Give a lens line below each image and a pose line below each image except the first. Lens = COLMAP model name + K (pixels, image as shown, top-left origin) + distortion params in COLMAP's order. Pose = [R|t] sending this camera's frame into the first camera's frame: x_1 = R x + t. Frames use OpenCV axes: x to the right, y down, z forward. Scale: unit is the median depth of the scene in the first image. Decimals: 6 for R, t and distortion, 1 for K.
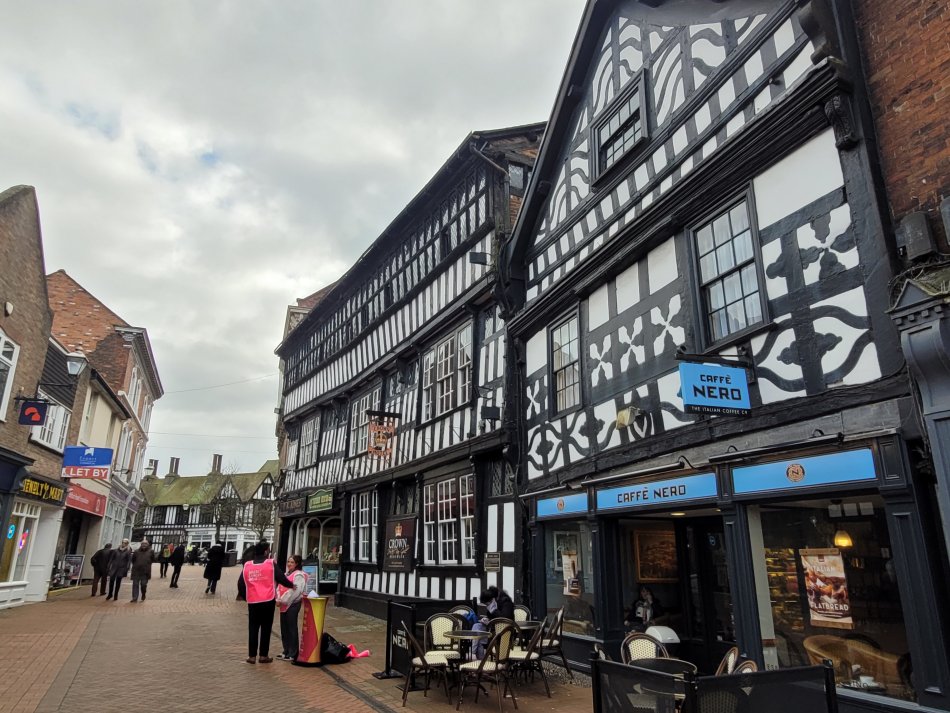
lens RADIAL K [[658.9, 0, 475.0], [0, 658.9, 356.5], [0, 0, 1]] dist [-0.000309, 0.003544]
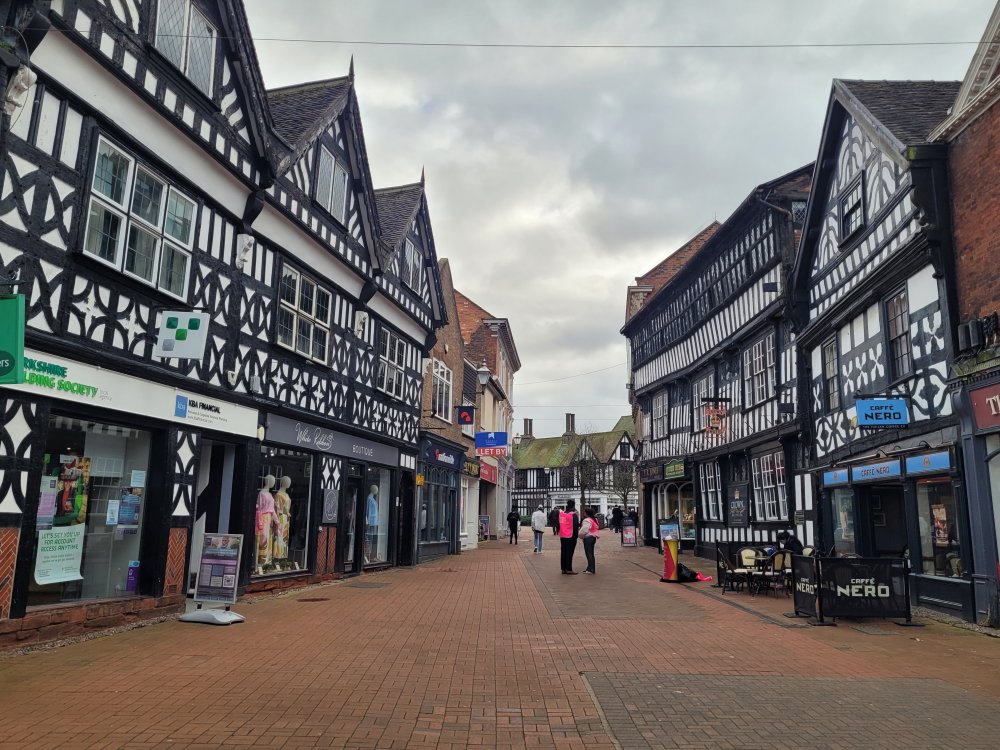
lens RADIAL K [[791.7, 0, 523.2], [0, 791.7, 363.9], [0, 0, 1]] dist [0.035989, 0.004381]
pose [[0.909881, -0.077856, -0.407498, 0.156810], [0.117274, 0.990441, 0.072624, -0.142357], [0.397949, -0.113868, 0.910314, -0.521372]]
